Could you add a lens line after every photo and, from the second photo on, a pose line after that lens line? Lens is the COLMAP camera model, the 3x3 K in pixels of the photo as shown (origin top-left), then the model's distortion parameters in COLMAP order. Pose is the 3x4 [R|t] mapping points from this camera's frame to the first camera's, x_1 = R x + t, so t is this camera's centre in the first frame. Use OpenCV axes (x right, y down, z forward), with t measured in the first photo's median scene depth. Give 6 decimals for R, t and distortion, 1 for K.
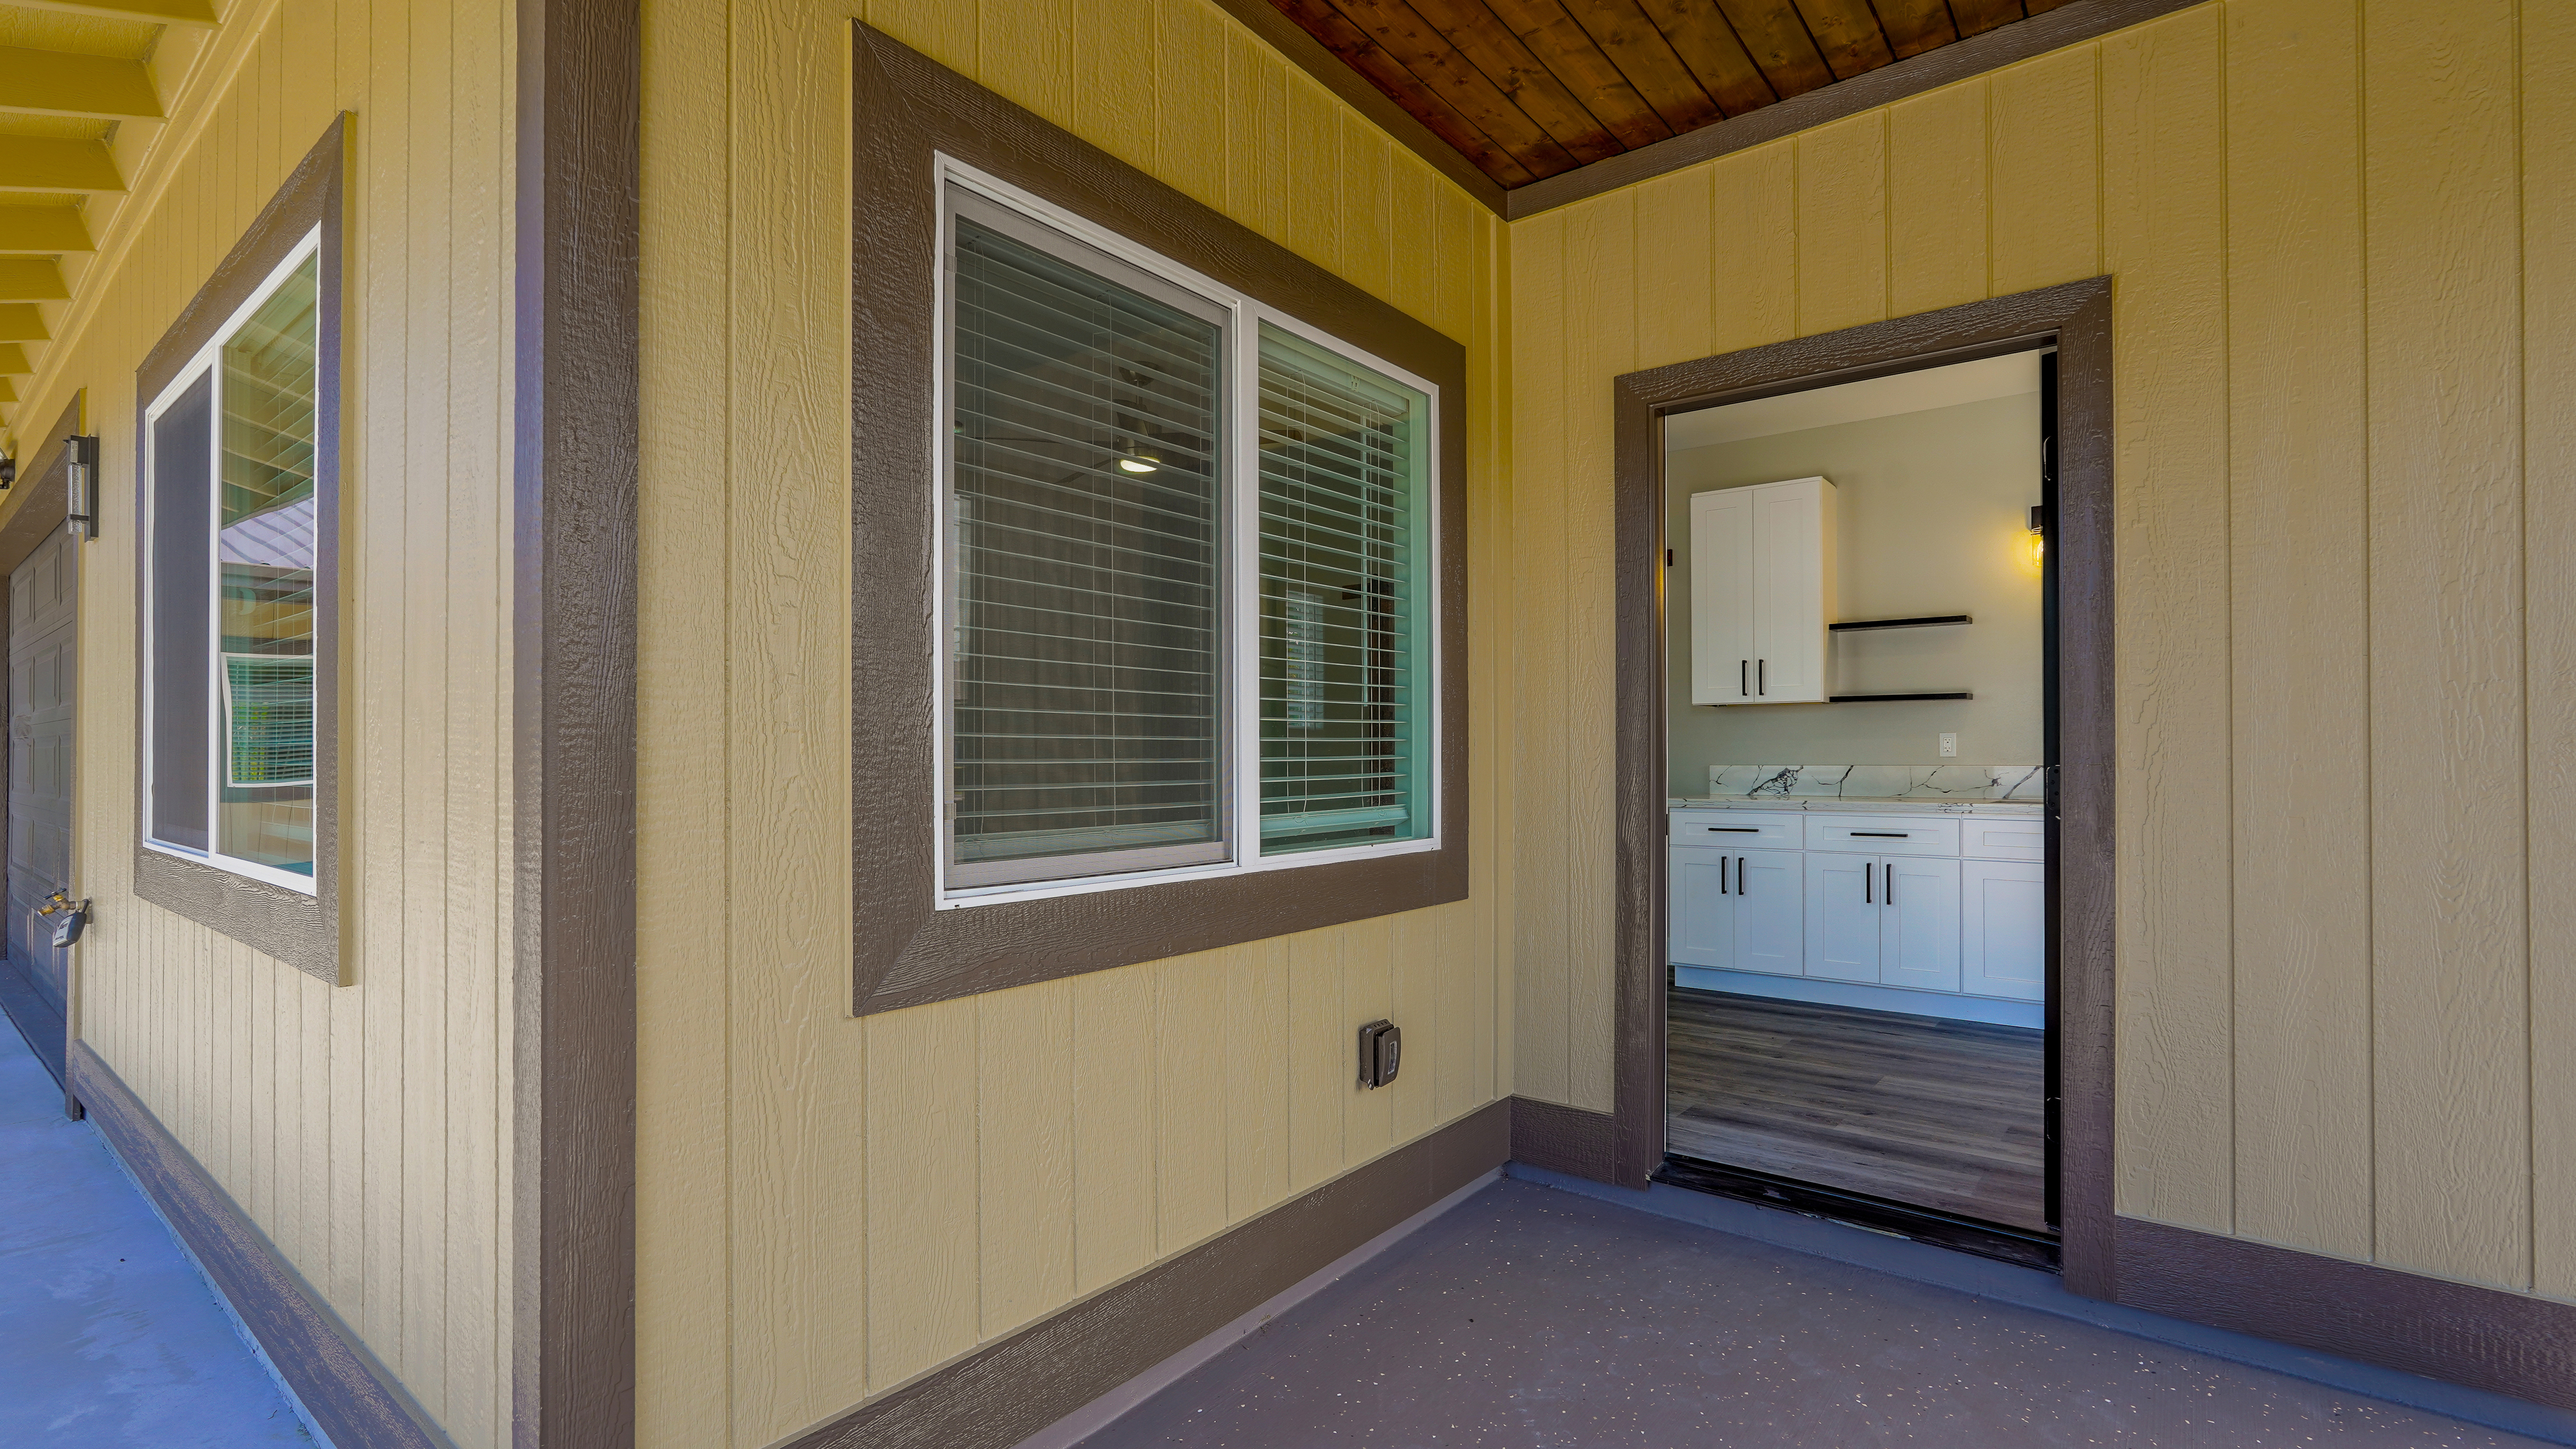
lens RADIAL K [[1232.6, 0, 1288.0], [0, 1232.6, 724.5], [0, 0, 1]] dist [-0.014688, 0.000196]
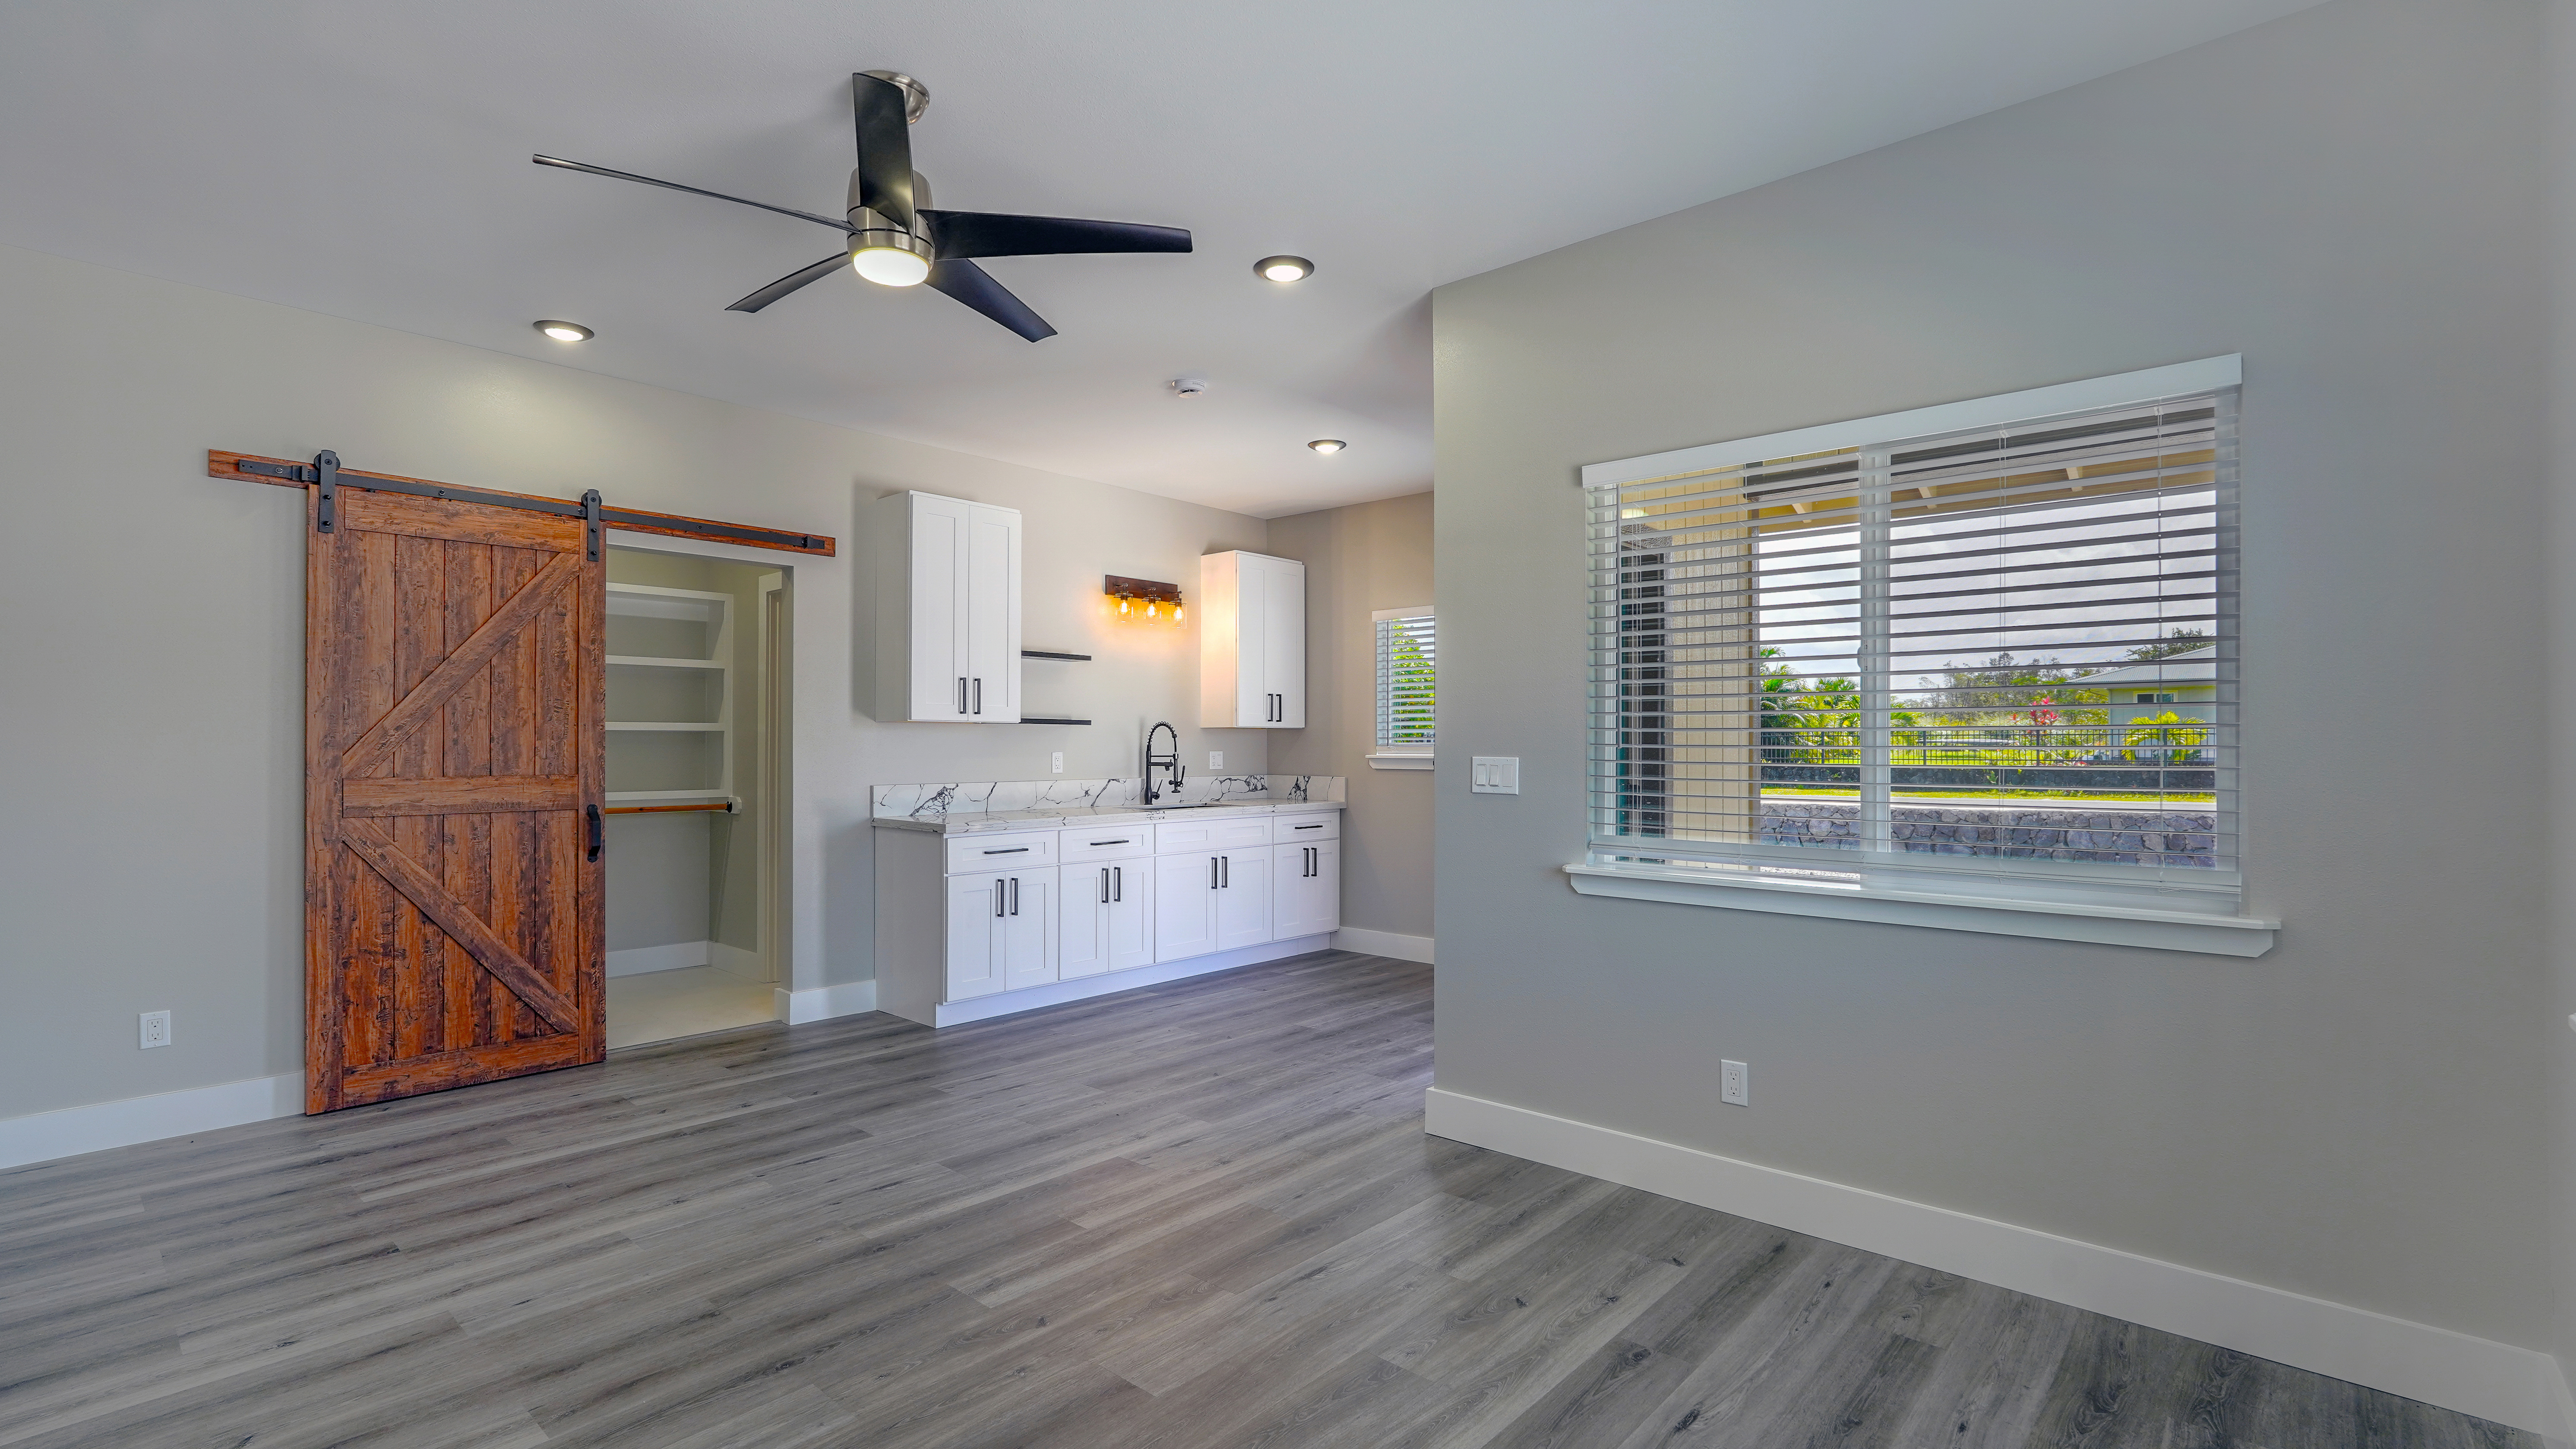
lens RADIAL K [[1232.7, 0, 1288.0], [0, 1232.7, 724.5], [0, 0, 1]] dist [-0.014688, 0.000196]
pose [[0.039579, 0.019166, 0.999033, -0.645050], [-0.025474, 0.999510, -0.018166, -0.004000], [-0.998892, -0.024731, 0.040048, 0.762988]]
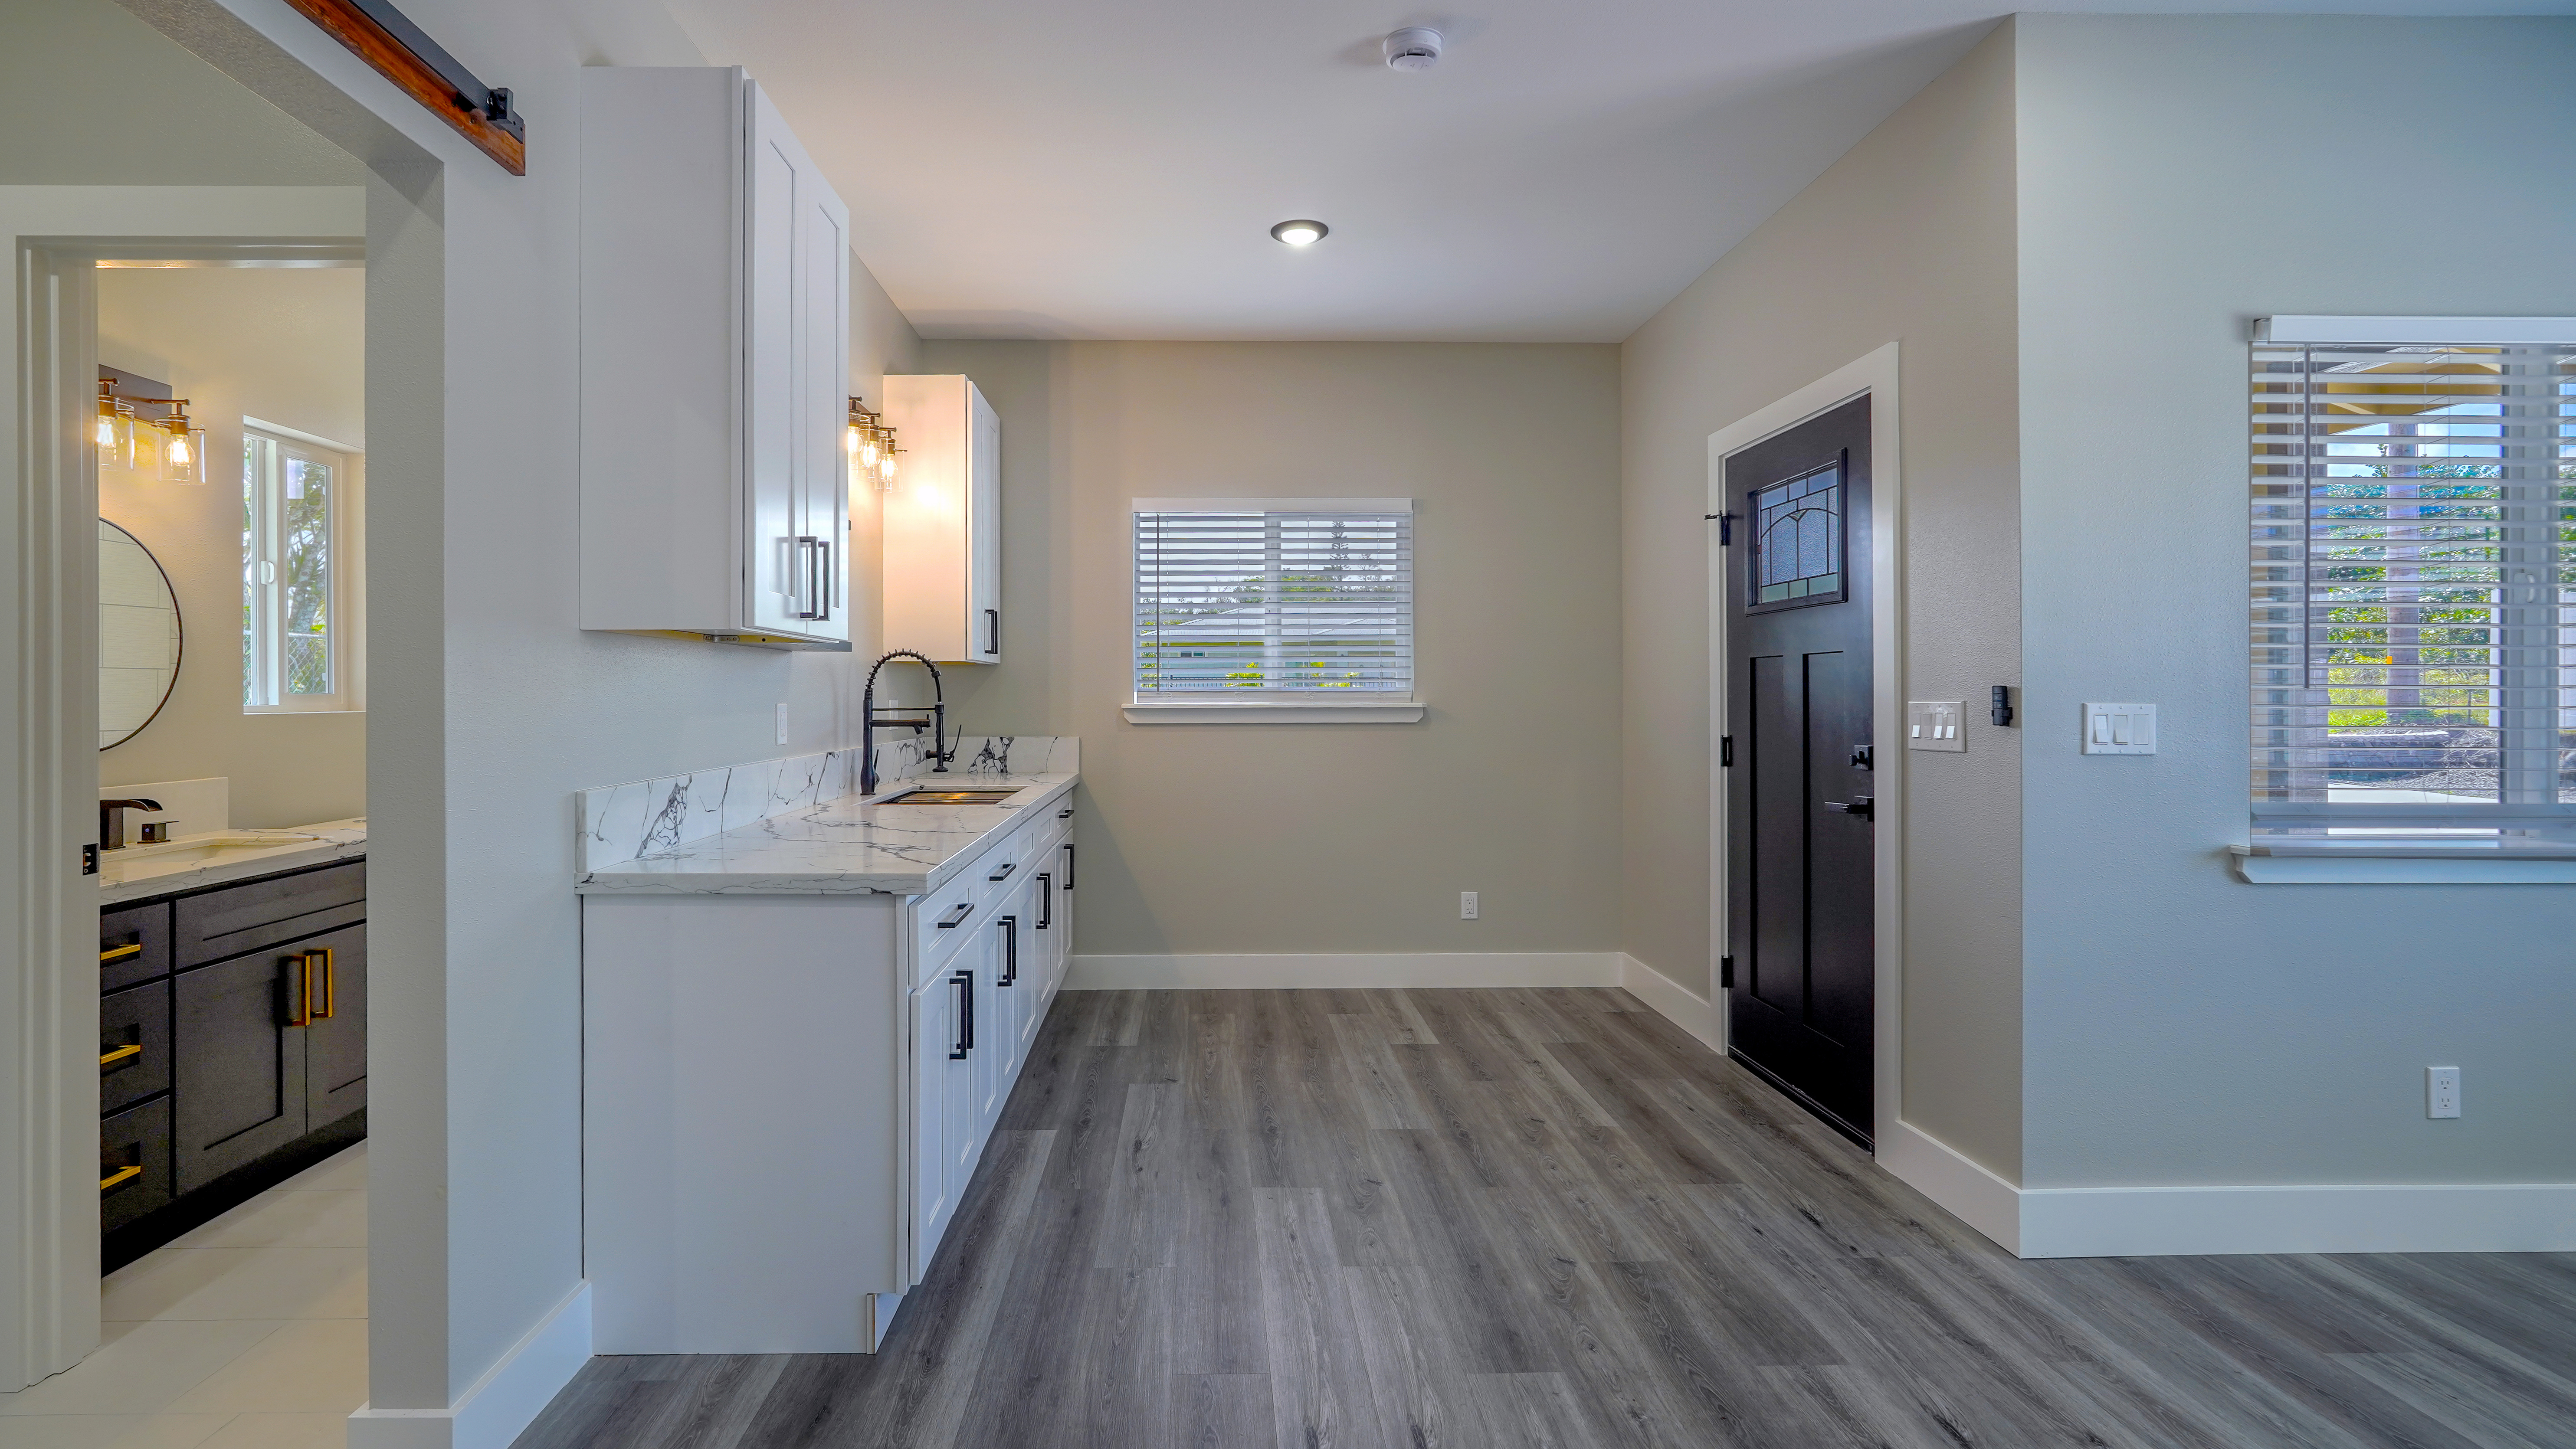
lens RADIAL K [[1220.3, 0, 1298.9], [0, 1220.3, 694.8], [0, 0, 1]] dist [-0.019702, 0.015900]
pose [[-0.671335, 0.001979, 0.741152, -0.064188], [-0.014161, 0.999780, -0.015497, 0.008157], [-0.741019, -0.020899, -0.671159, 1.261182]]
